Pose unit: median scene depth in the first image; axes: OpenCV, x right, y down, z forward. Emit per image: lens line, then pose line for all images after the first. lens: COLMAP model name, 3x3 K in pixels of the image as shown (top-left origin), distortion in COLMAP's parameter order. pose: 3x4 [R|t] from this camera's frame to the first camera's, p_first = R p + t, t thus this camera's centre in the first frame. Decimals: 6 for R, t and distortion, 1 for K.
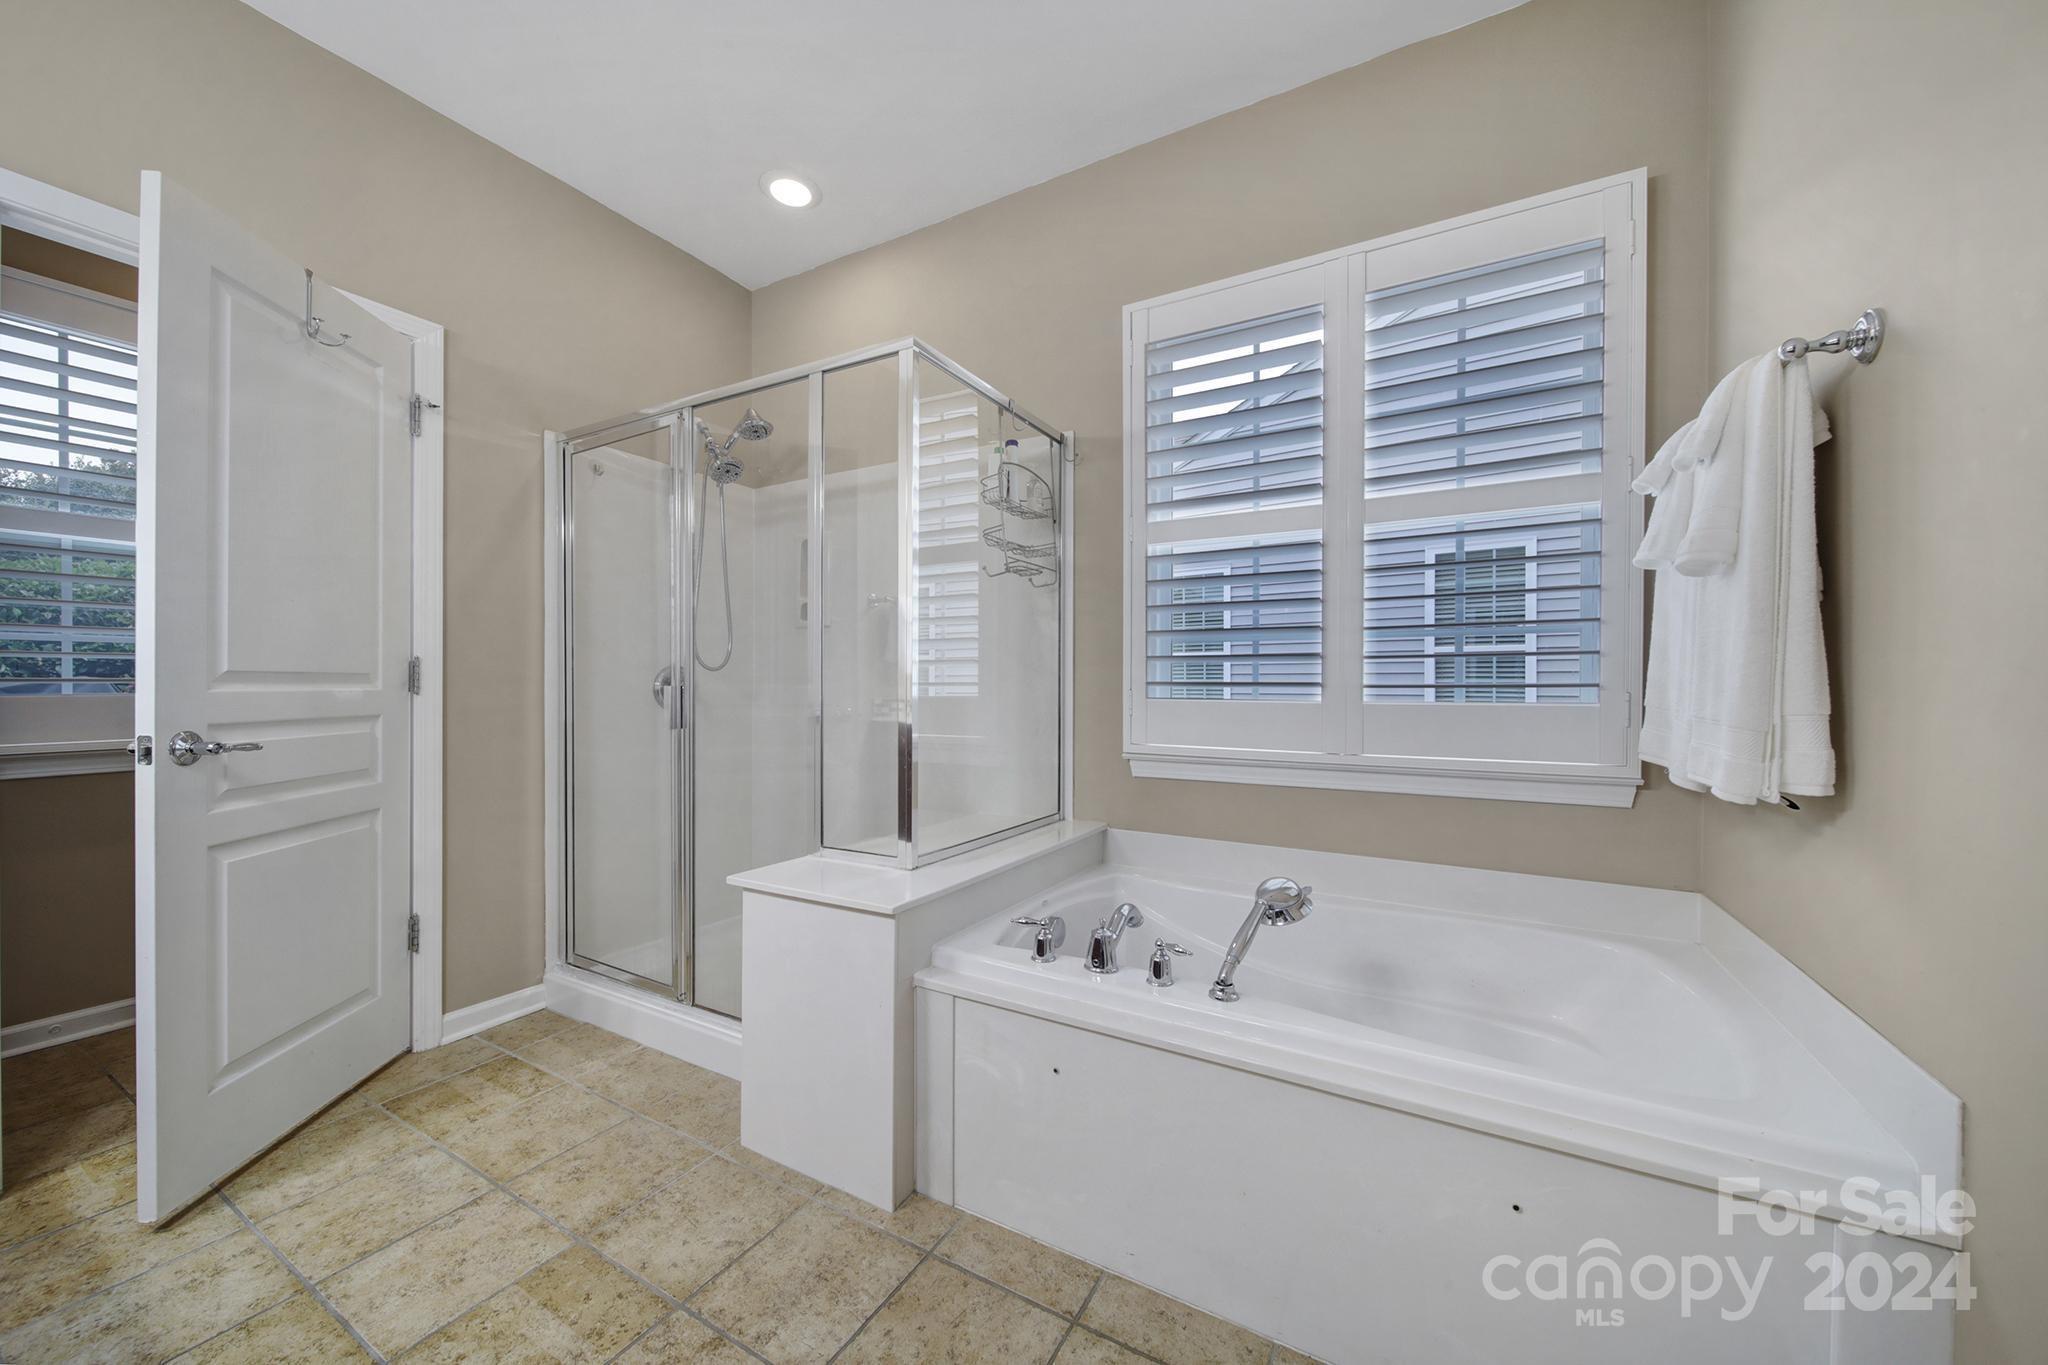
lens RADIAL K [[769.1, 0, 1029.5], [0, 769.1, 677.3], [0, 0, 1]] dist [0.035142, -0.000169]
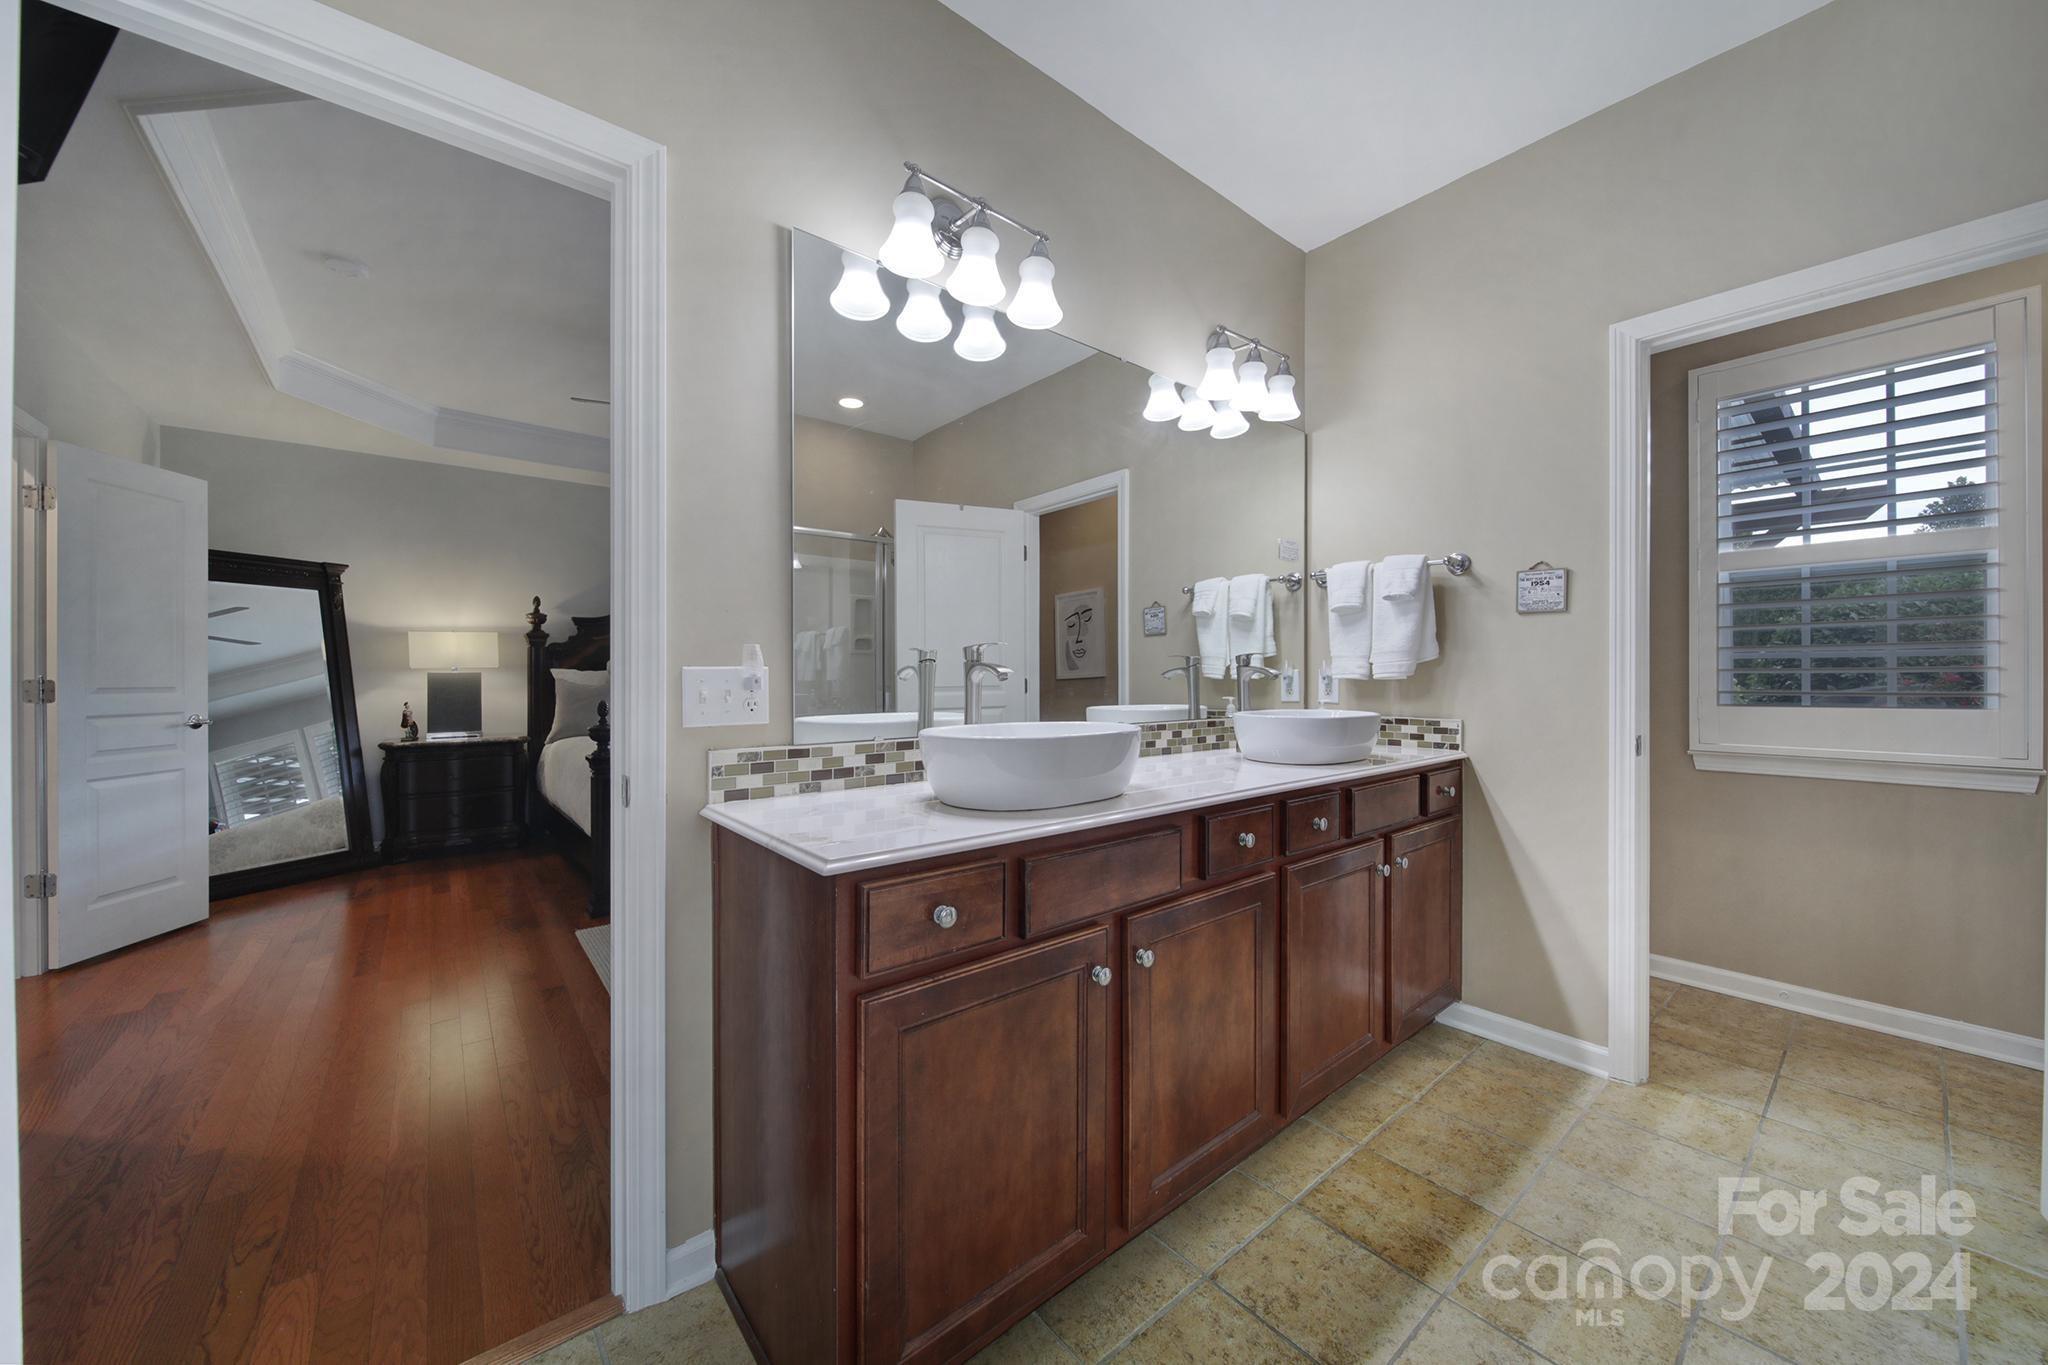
lens RADIAL K [[738.6, 0, 1026.0], [0, 738.6, 679.7], [0, 0, 1]] dist [-0.001948, -0.000395]
pose [[-0.353553, -0.007721, -0.935383, 0.150149], [-0.003138, 0.999970, -0.007068, -0.004427], [0.935409, 0.000437, -0.353567, 0.348028]]
